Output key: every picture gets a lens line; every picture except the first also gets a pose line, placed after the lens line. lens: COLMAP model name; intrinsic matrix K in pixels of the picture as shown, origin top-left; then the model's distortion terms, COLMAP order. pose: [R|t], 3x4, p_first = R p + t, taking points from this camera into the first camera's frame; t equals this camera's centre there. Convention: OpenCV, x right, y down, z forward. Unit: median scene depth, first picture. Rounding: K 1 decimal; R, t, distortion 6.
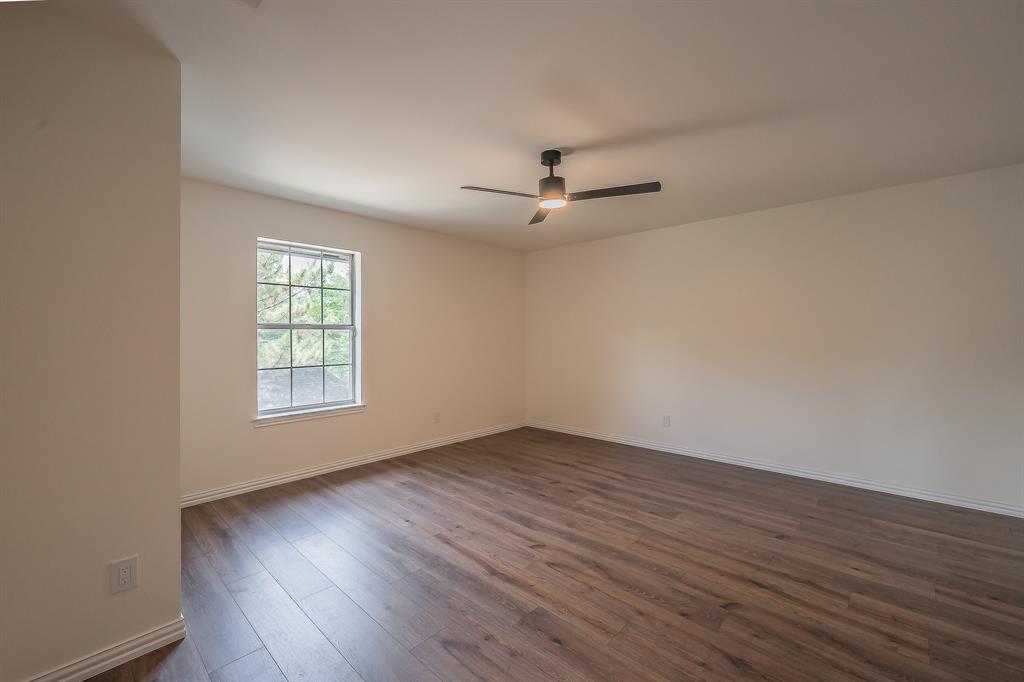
lens RADIAL K [[420.8, 0, 480.5], [0, 420.8, 333.2], [0, 0, 1]] dist [0.010552, -0.000588]
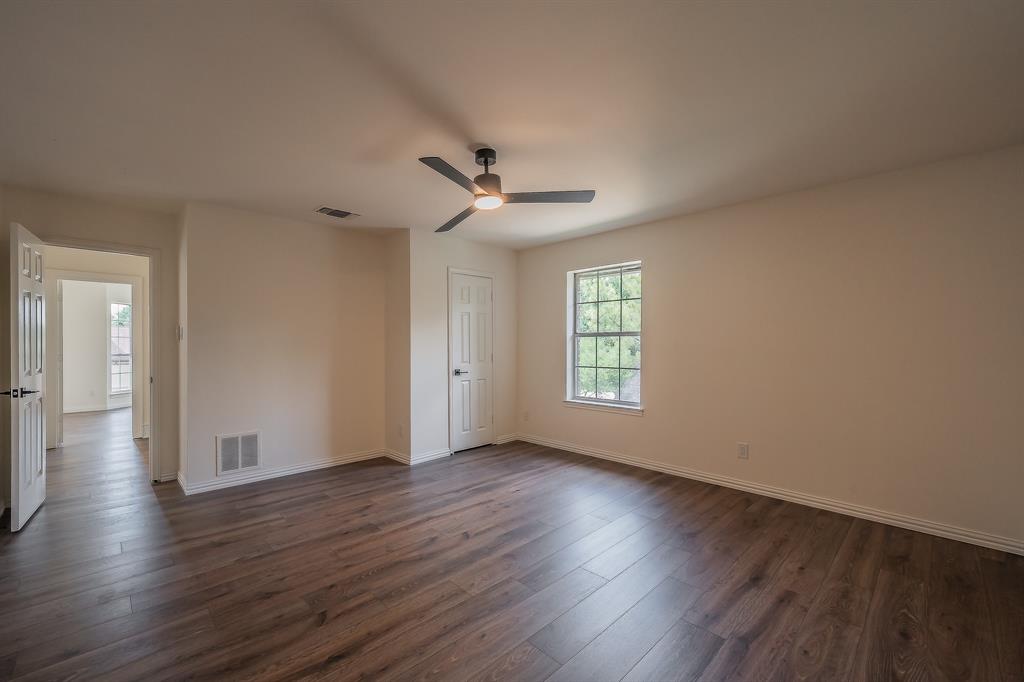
lens RADIAL K [[420.8, 0, 516.2], [0, 420.8, 344.6], [0, 0, 1]] dist [0.010552, -0.000588]
pose [[-0.005725, -0.000361, -0.999984, 1.320138], [0.013924, 0.999903, -0.000441, 0.016827], [0.999887, -0.013926, -0.005719, 1.235345]]
